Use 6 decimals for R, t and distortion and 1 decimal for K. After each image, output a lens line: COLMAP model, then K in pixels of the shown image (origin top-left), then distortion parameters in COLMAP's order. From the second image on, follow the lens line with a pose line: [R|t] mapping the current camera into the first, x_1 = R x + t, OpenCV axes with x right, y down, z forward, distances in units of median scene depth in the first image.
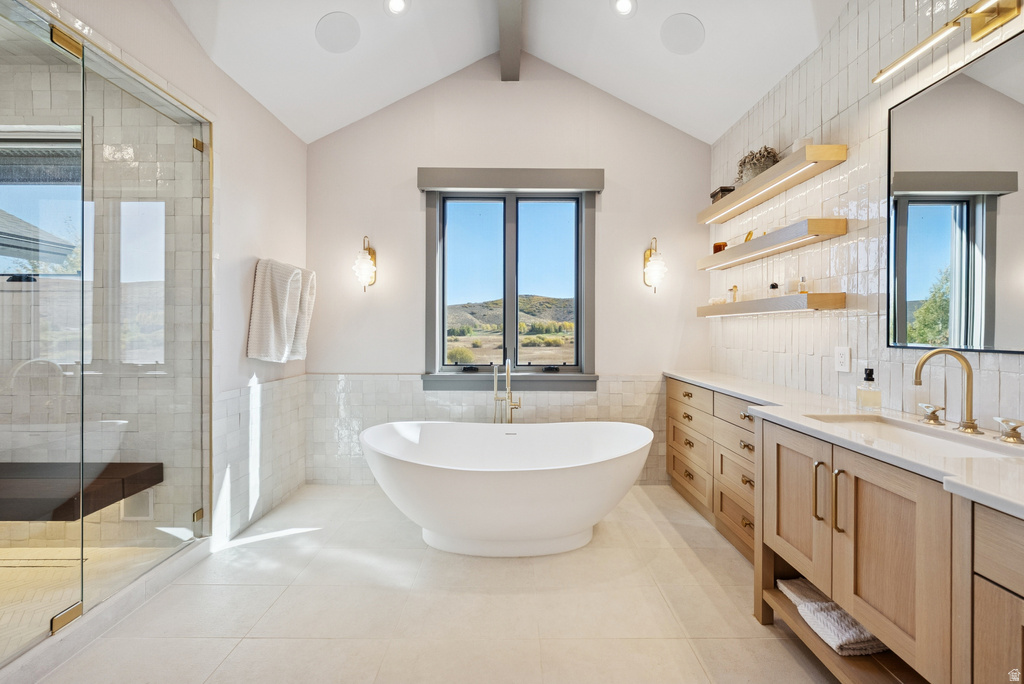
lens RADIAL K [[360.3, 0, 593.9], [0, 360.3, 332.0], [0, 0, 1]] dist [-0.001396, -0.000050]
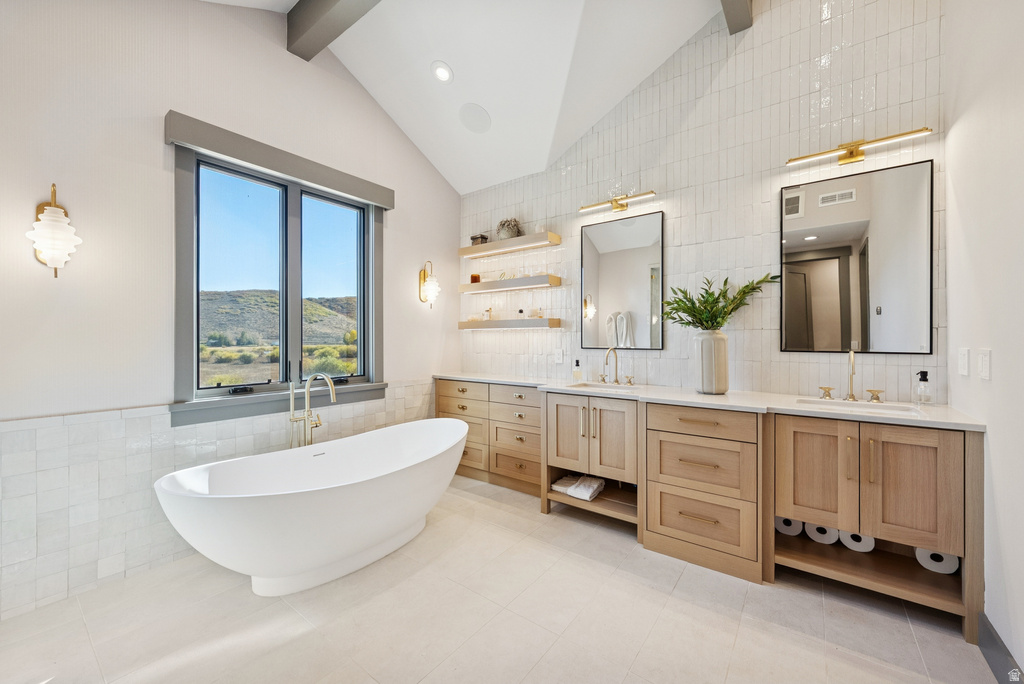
lens RADIAL K [[401.1, 0, 512.0], [0, 401.1, 342.0], [0, 0, 1]] dist [-0.016315, -0.000035]
pose [[0.596325, -0.007536, 0.802708, -0.724582], [0.006236, 0.999969, 0.004755, -0.003337], [-0.802719, 0.002170, 0.596354, 0.005902]]
